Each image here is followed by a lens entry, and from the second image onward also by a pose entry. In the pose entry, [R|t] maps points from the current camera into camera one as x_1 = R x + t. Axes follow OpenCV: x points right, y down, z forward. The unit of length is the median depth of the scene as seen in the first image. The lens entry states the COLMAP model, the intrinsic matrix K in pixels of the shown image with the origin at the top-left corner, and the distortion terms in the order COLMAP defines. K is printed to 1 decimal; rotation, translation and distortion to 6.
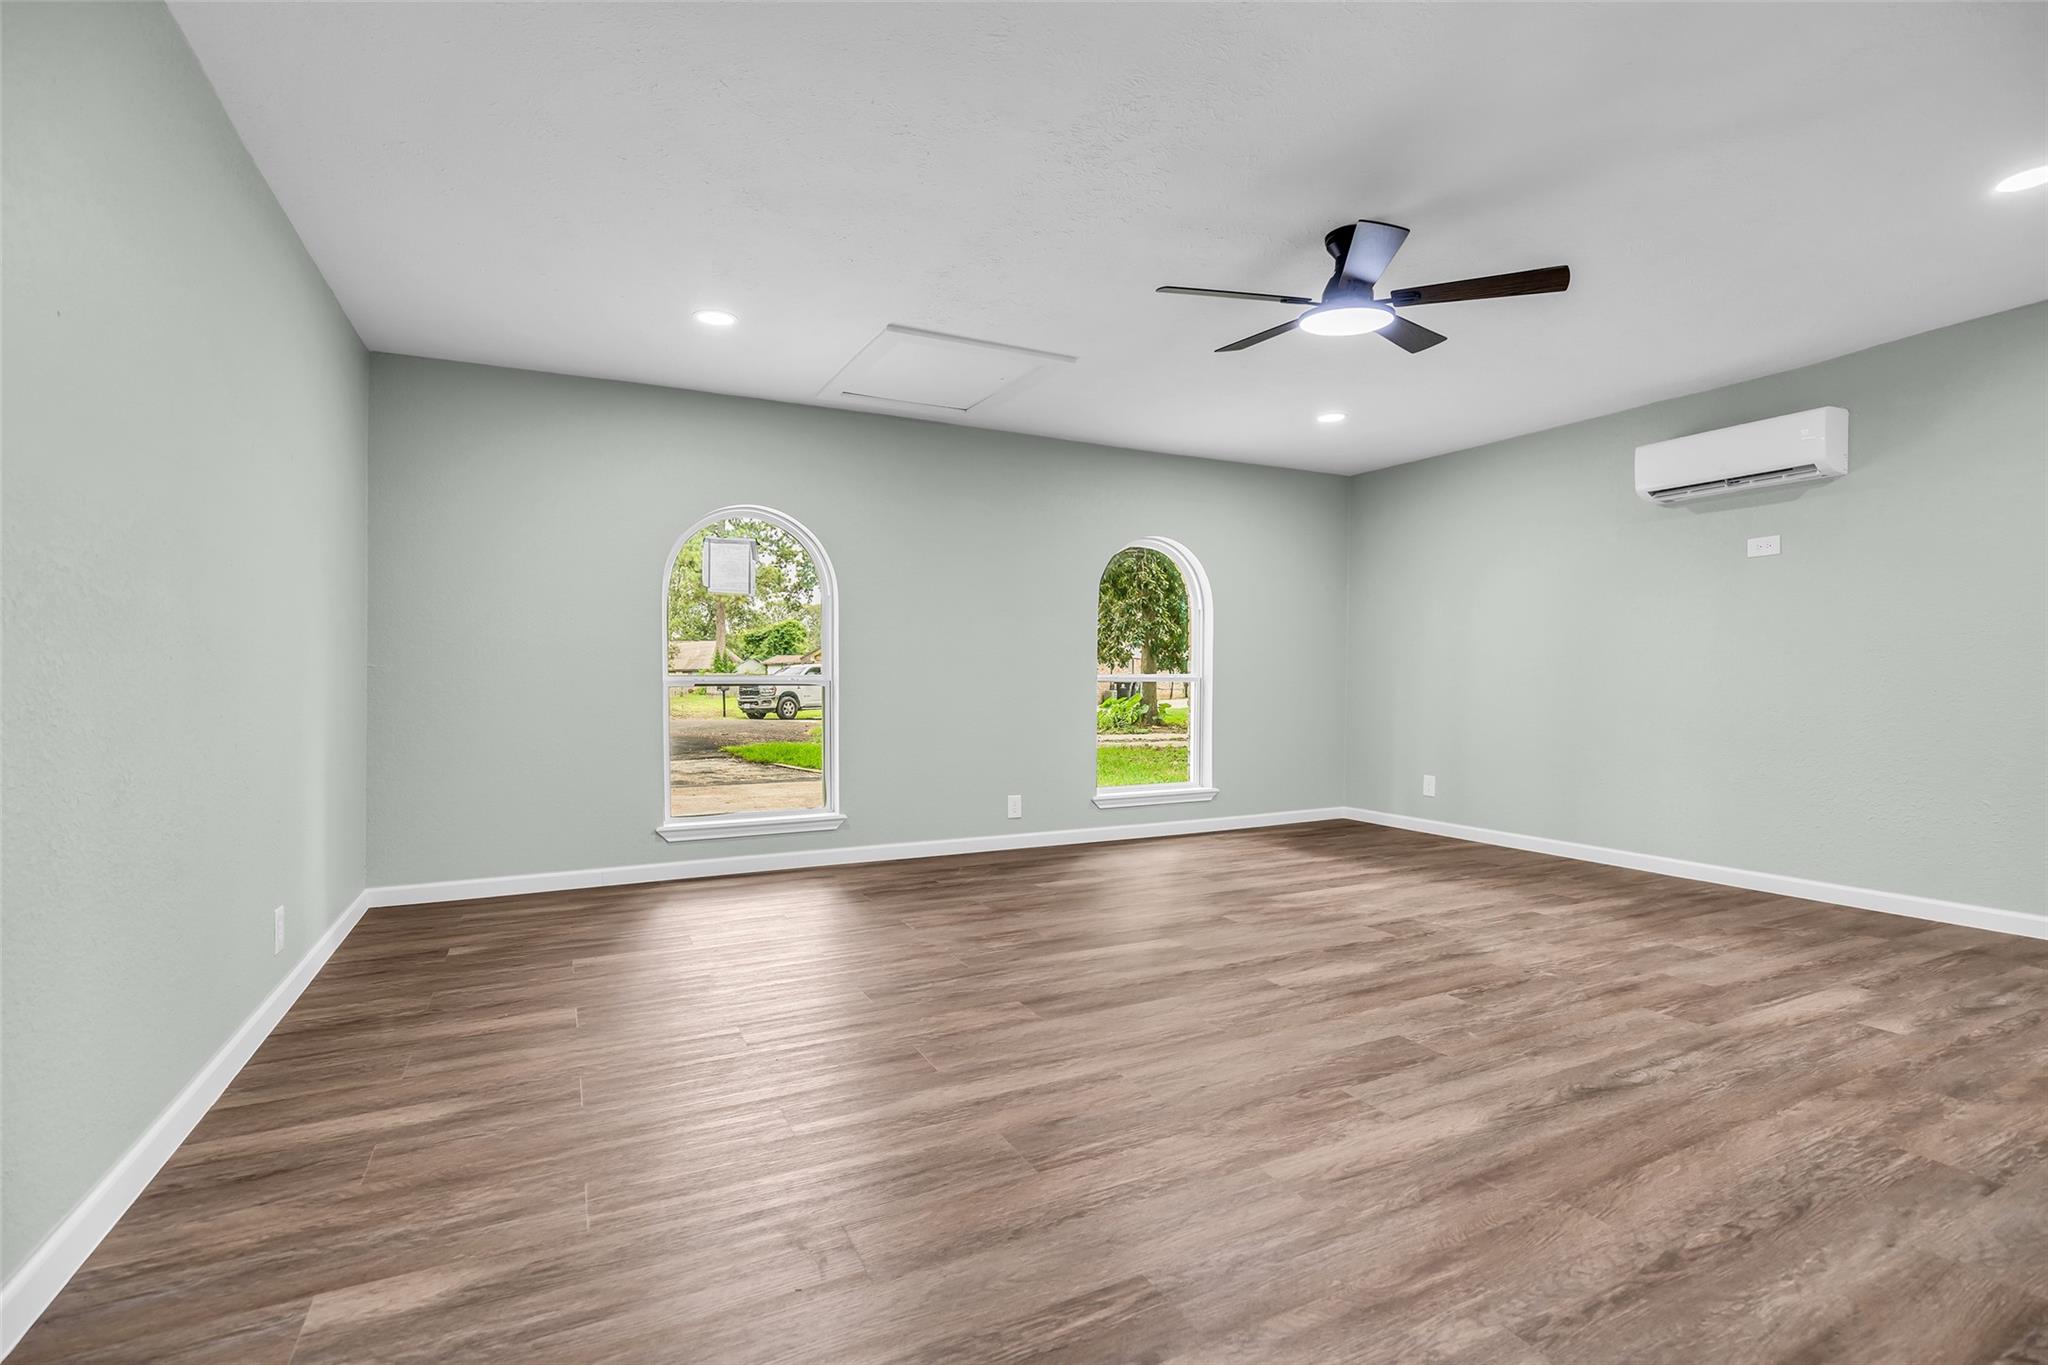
lens RADIAL K [[945.1, 0, 1014.2], [0, 945.1, 697.5], [0, 0, 1]] dist [-0.017863, 0.004143]
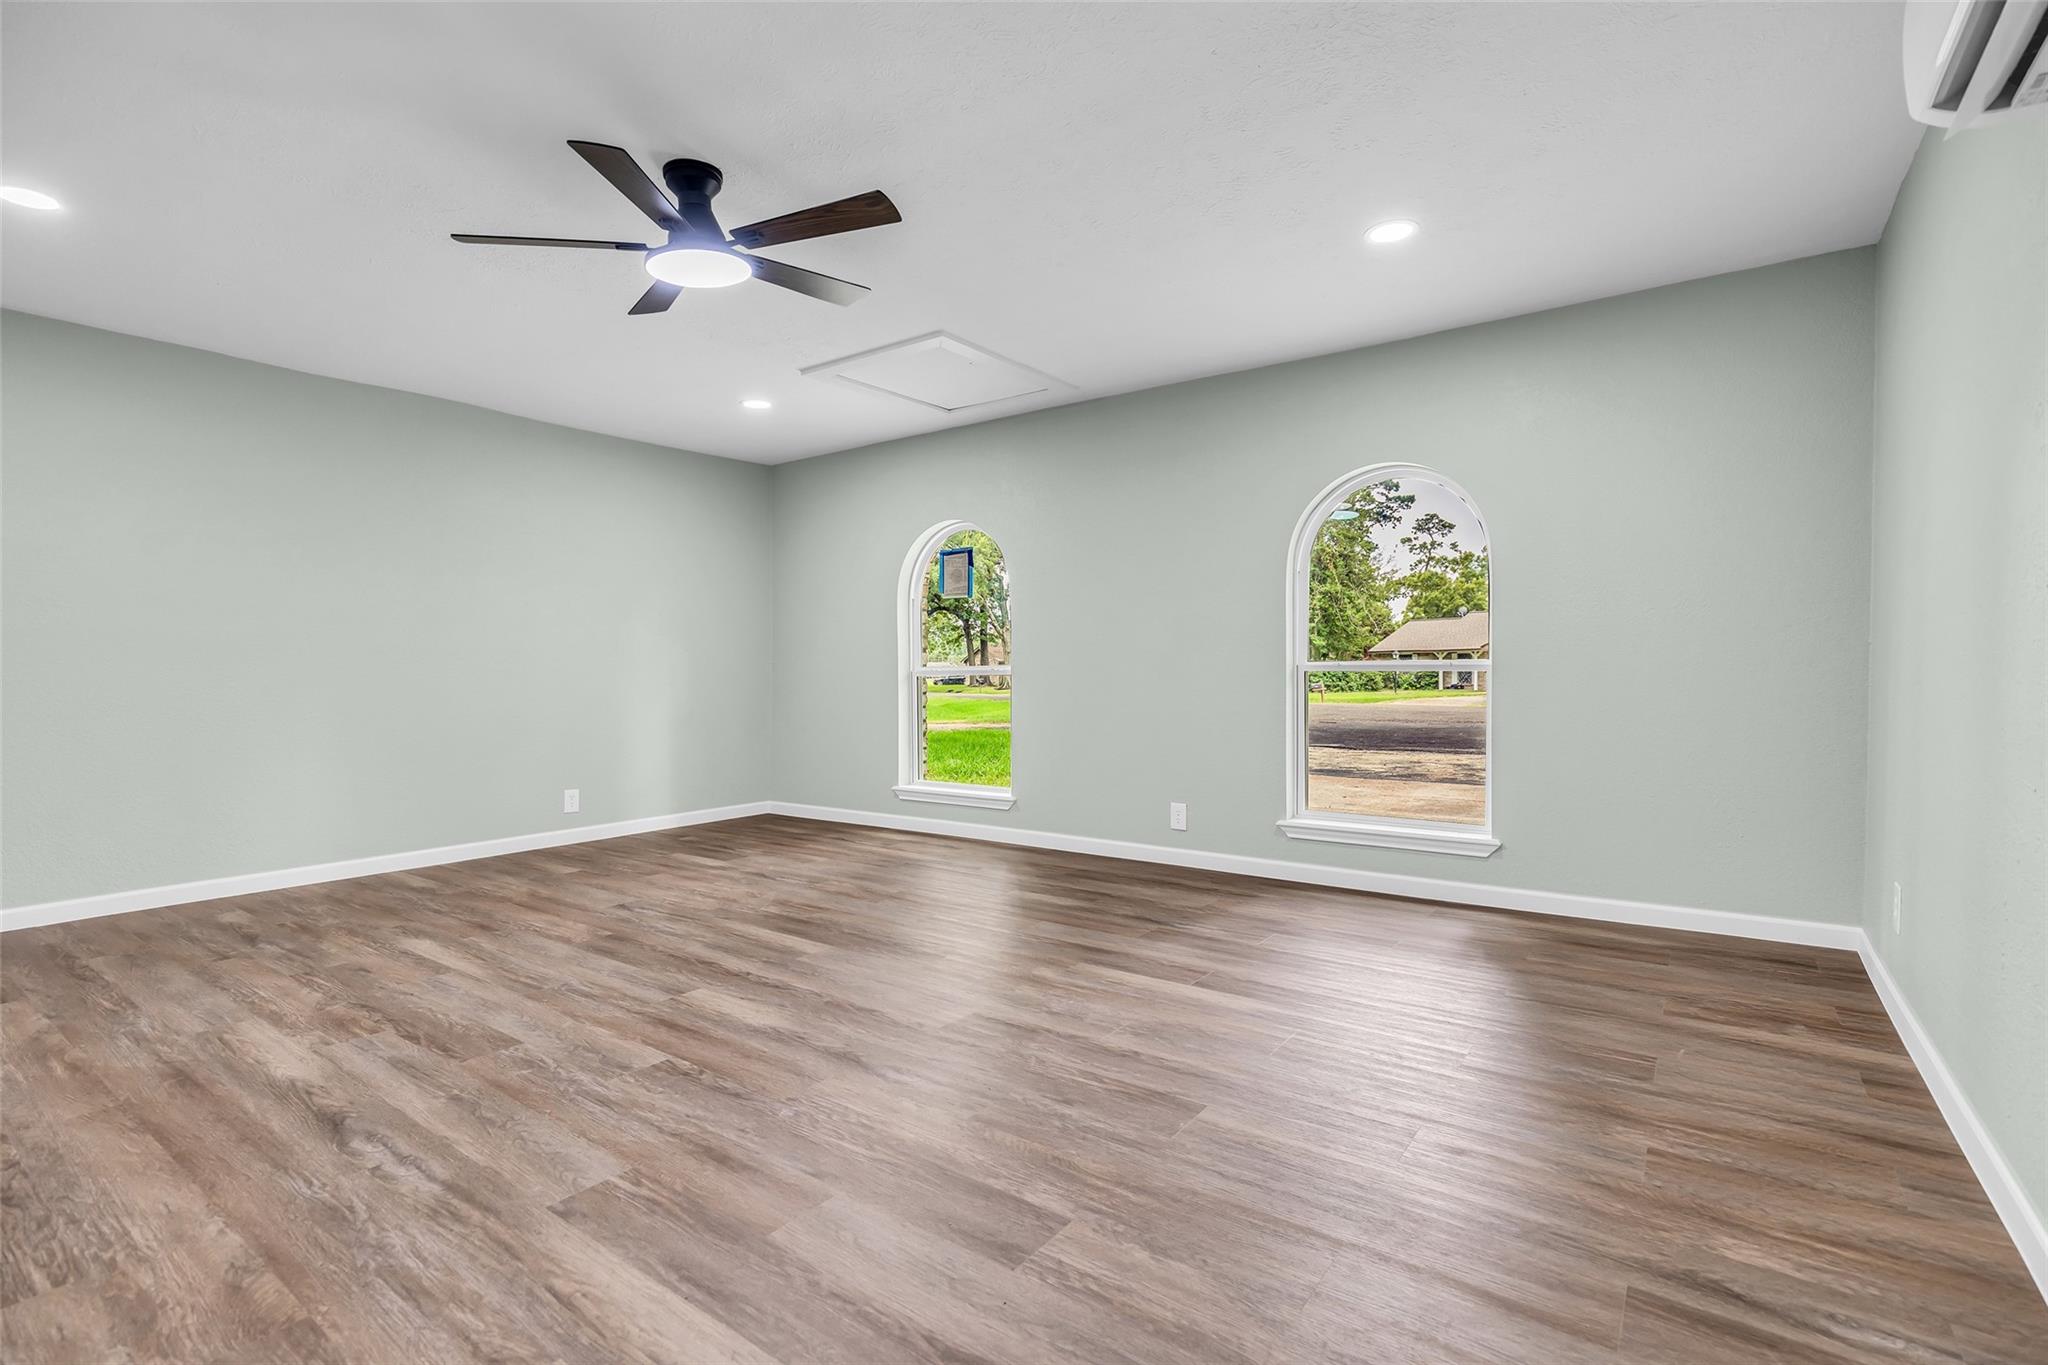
lens RADIAL K [[945.1, 0, 1023.3], [0, 945.1, 664.5], [0, 0, 1]] dist [-0.017863, 0.004143]
pose [[0.455413, -0.006920, -0.890254, 1.468087], [-0.010703, 0.999855, -0.013247, -0.023004], [0.890216, 0.015561, 0.455272, 0.985957]]
